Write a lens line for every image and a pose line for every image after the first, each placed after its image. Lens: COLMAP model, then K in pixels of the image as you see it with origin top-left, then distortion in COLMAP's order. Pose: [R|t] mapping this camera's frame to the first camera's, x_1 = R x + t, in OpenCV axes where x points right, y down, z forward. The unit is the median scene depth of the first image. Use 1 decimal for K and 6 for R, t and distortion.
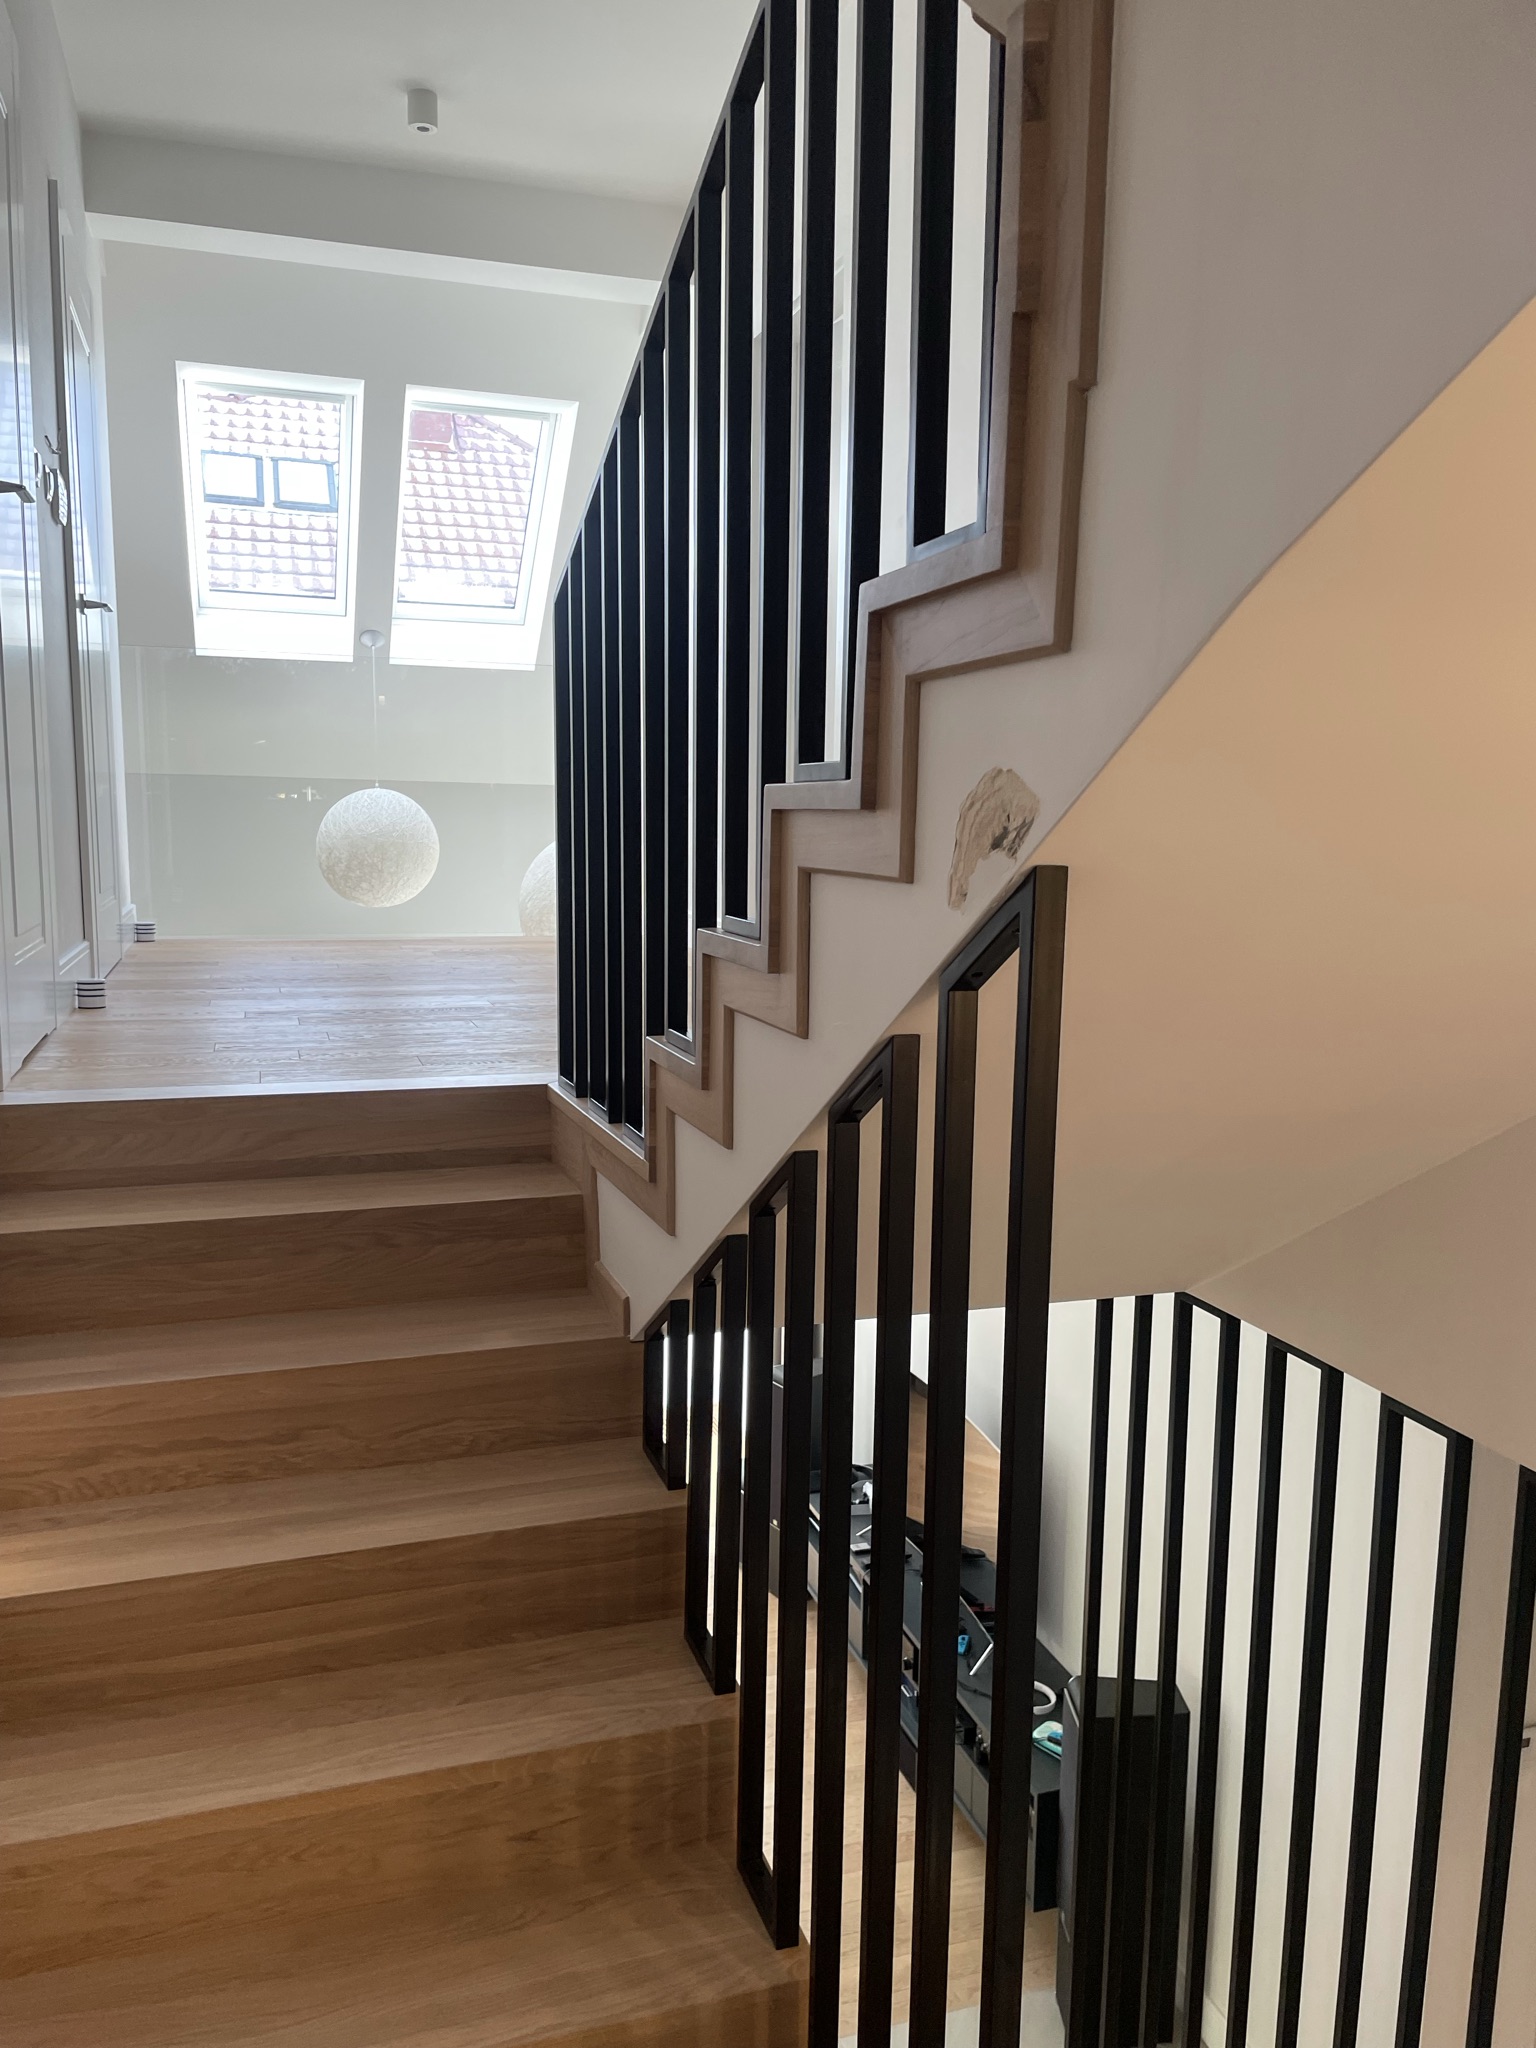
lens RADIAL K [[1537.7, 0, 771.7], [0, 1537.7, 1026.3], [0, 0, 1]] dist [0.094364, -0.118501]
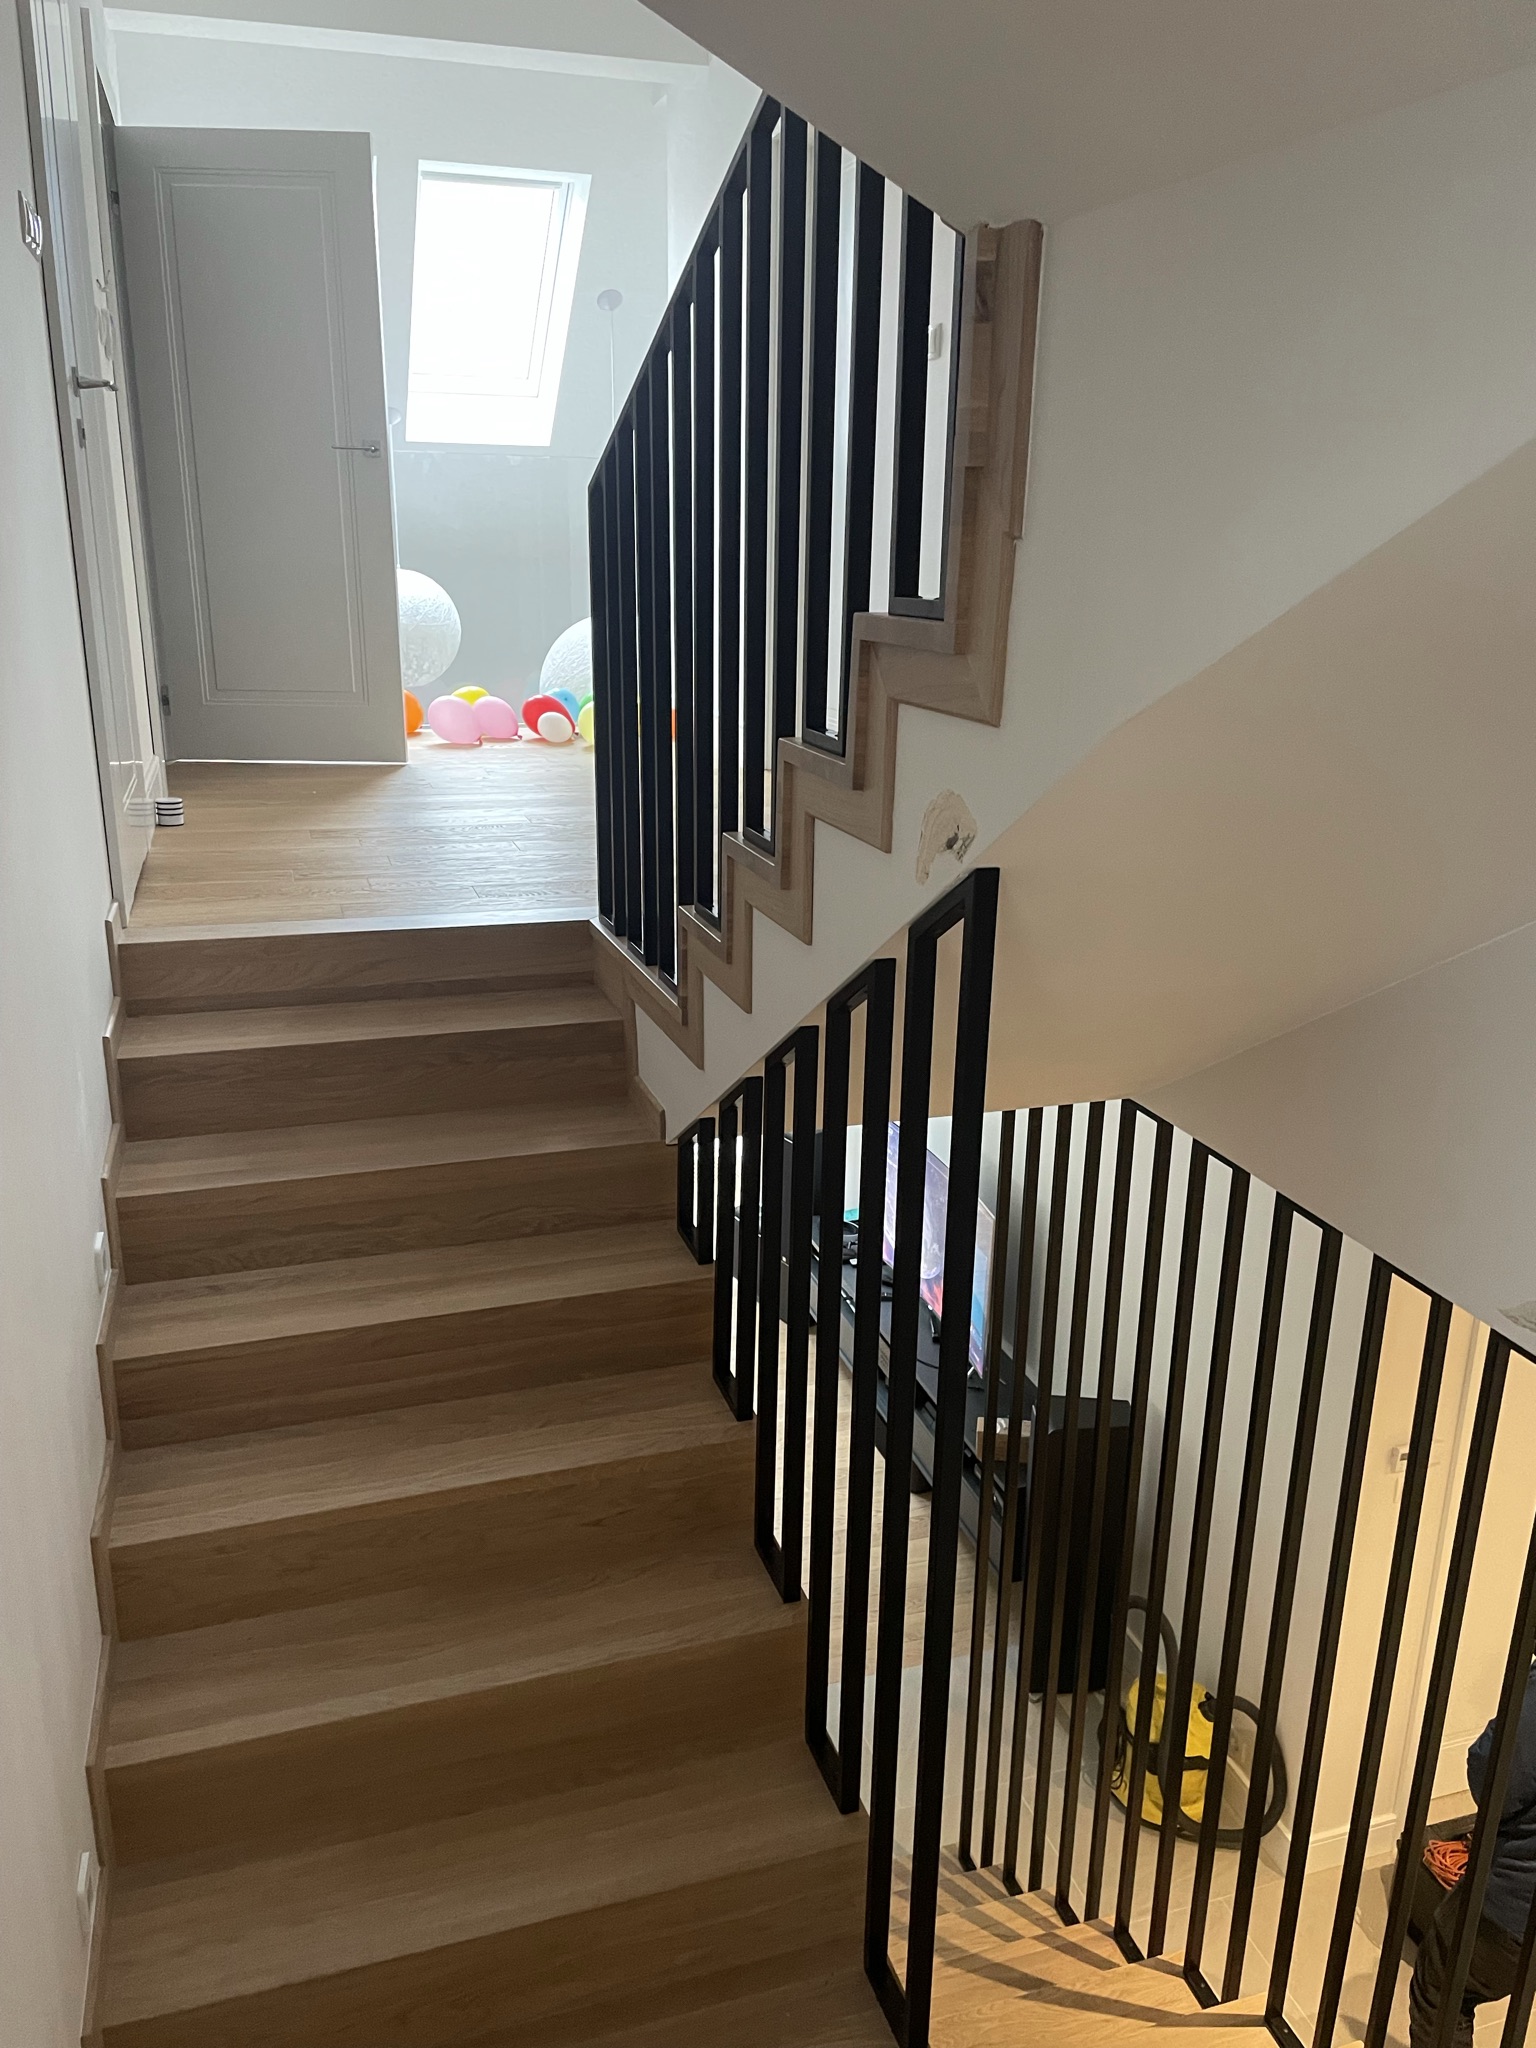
lens RADIAL K [[1514.8, 0, 773.2], [0, 1514.8, 1017.3], [0, 0, 1]] dist [0.099742, -0.114841]
pose [[0.999972, 0.003474, -0.006610, 0.000517], [-0.002356, 0.986756, 0.162197, -0.101114], [0.007086, -0.162177, 0.986736, -0.183008]]
